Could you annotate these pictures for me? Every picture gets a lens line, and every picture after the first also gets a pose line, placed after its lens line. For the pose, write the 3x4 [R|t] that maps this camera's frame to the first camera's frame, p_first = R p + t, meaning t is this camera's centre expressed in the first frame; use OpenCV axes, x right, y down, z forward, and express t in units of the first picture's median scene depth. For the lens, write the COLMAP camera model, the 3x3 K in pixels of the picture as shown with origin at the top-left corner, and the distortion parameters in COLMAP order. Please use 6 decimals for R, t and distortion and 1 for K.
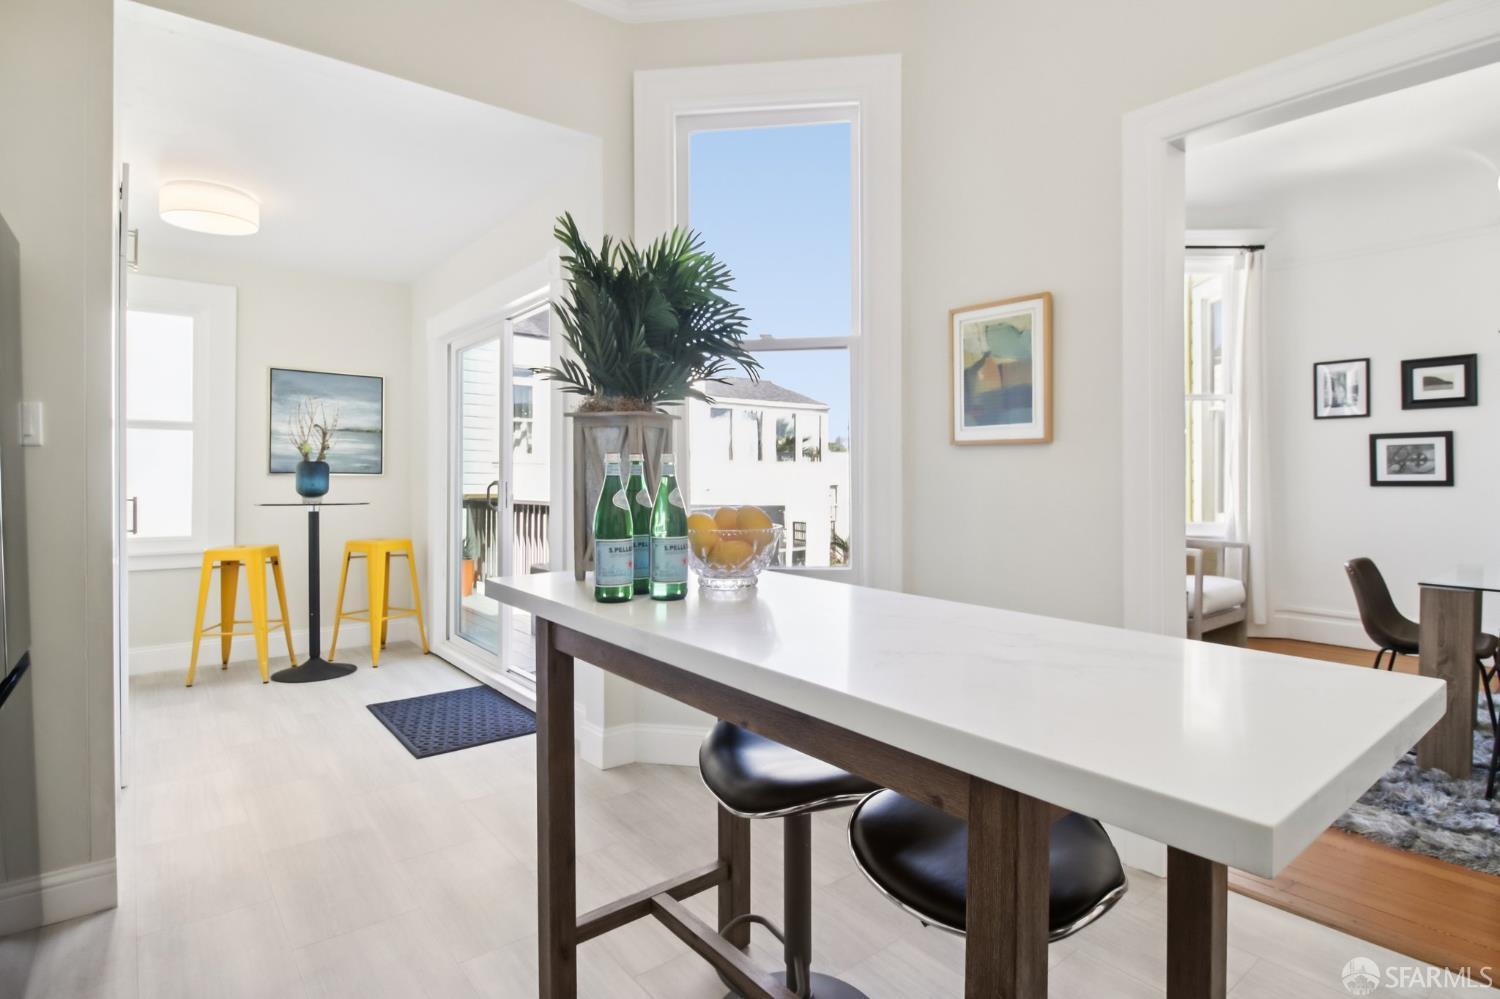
lens RADIAL K [[770.3, 0, 752.9], [0, 770.3, 477.3], [0, 0, 1]] dist [-0.000842, -0.012961]
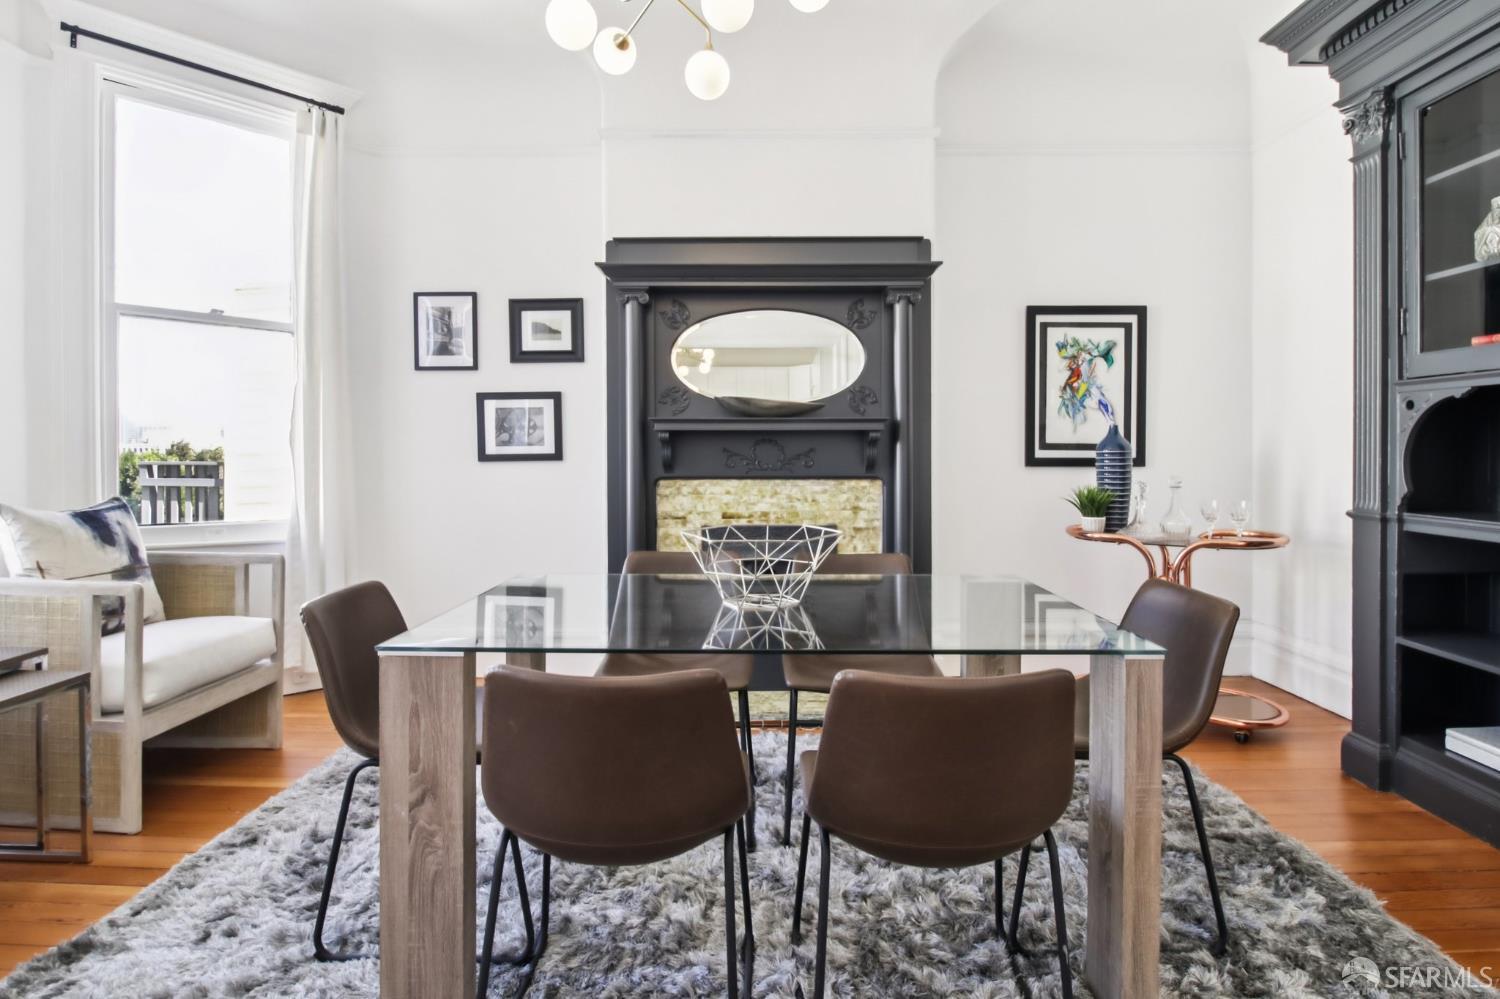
lens RADIAL K [[773.4, 0, 754.1], [0, 773.4, 460.5], [0, 0, 1]] dist [-0.003797, -0.001103]
pose [[0.639576, -0.006463, 0.768701, 0.405057], [0.003970, 0.999979, 0.005104, 0.008112], [-0.768717, -0.000212, 0.639588, 0.308591]]
